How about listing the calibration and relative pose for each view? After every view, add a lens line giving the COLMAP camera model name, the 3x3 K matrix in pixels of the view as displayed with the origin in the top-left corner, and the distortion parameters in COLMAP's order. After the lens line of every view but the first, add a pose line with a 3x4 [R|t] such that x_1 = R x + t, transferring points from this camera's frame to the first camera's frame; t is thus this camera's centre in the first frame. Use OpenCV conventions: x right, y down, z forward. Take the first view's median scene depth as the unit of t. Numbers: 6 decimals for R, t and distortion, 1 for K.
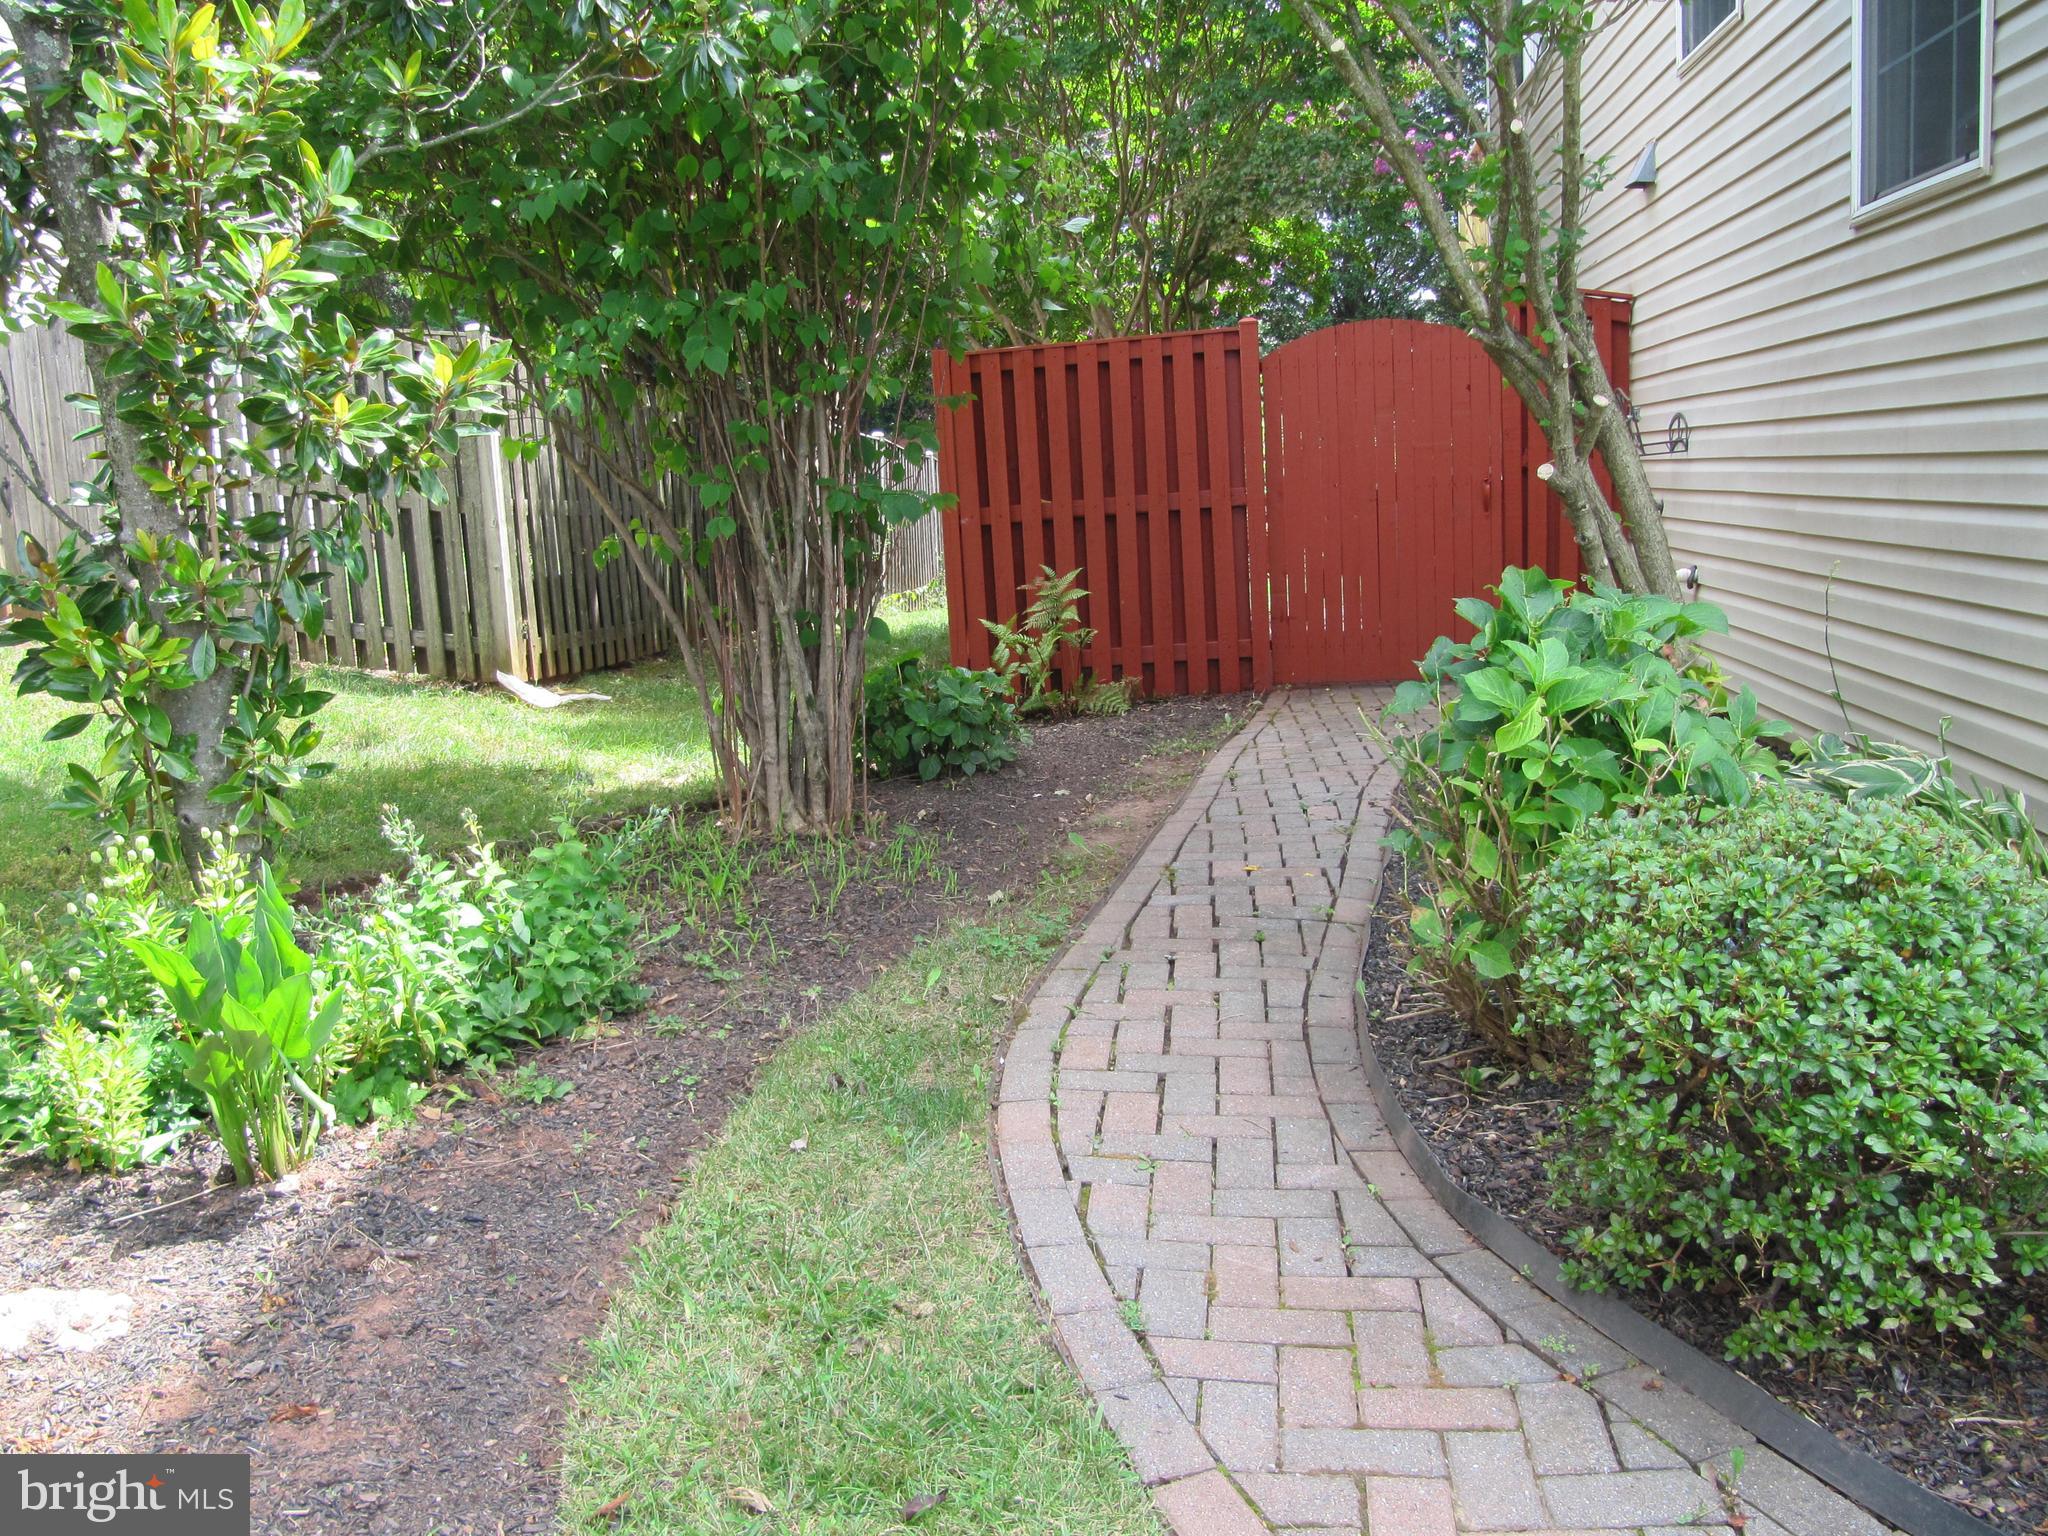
lens RADIAL K [[1649.8, 0, 966.8], [0, 1649.8, 790.5], [0, 0, 1]] dist [-0.066408, 0.040265]
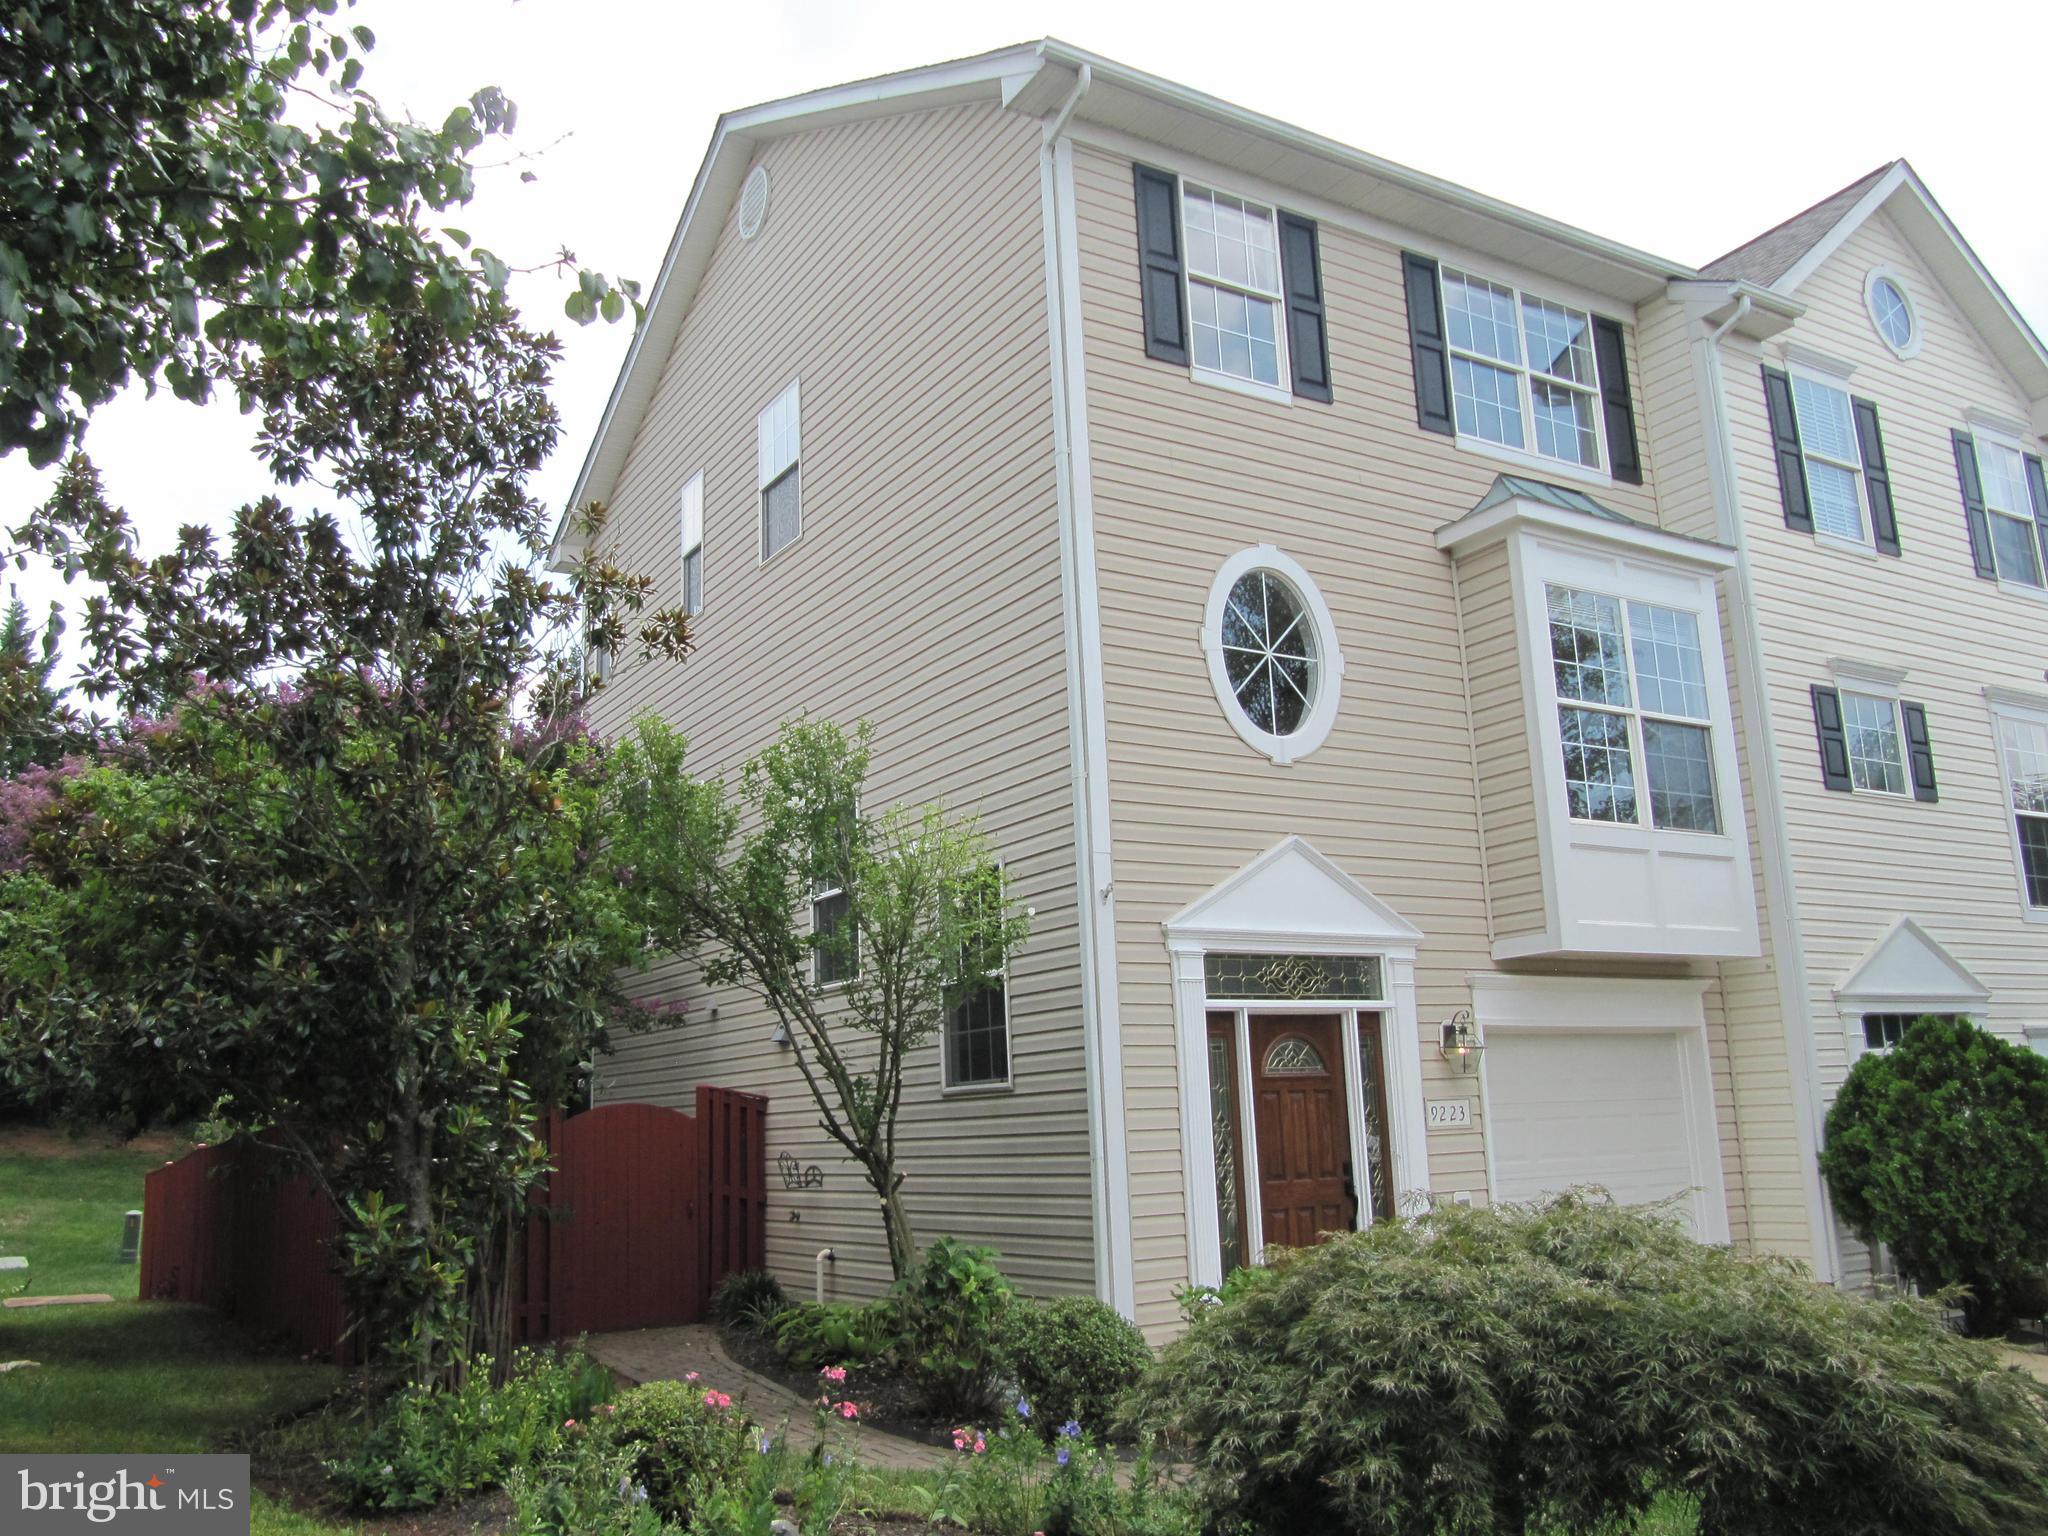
lens RADIAL K [[1649.8, 0, 966.8], [0, 1649.8, 790.5], [0, 0, 1]] dist [-0.066408, 0.040265]
pose [[0.763309, 0.168874, 0.623571, -0.704922], [0.105296, 0.919802, -0.377991, 0.107623], [-0.637395, 0.354183, 0.684311, -0.580210]]
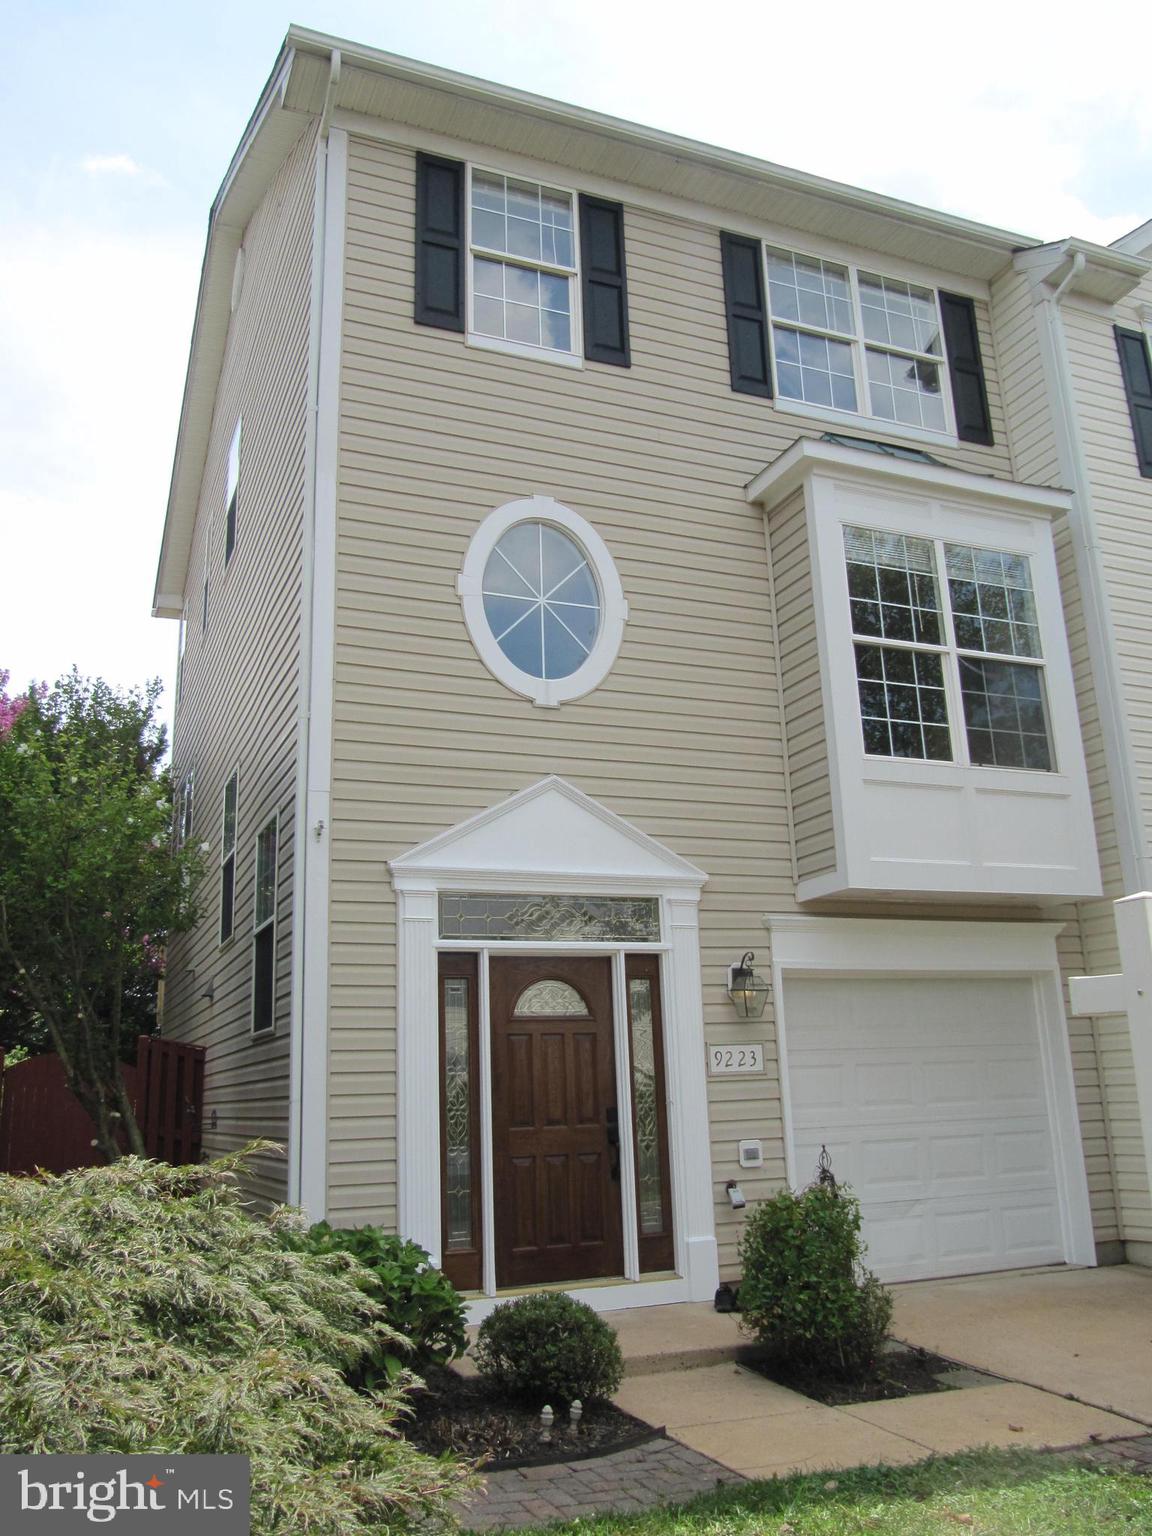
lens RADIAL K [[1237.4, 0, 576.0], [0, 1237.4, 768.0], [0, 0, 1]] dist [-0.066408, 0.040265]
pose [[0.842178, 0.172245, 0.510948, -0.041669], [0.080362, 0.896924, -0.434820, 0.091417], [-0.533177, 0.407257, 0.741528, -0.573672]]
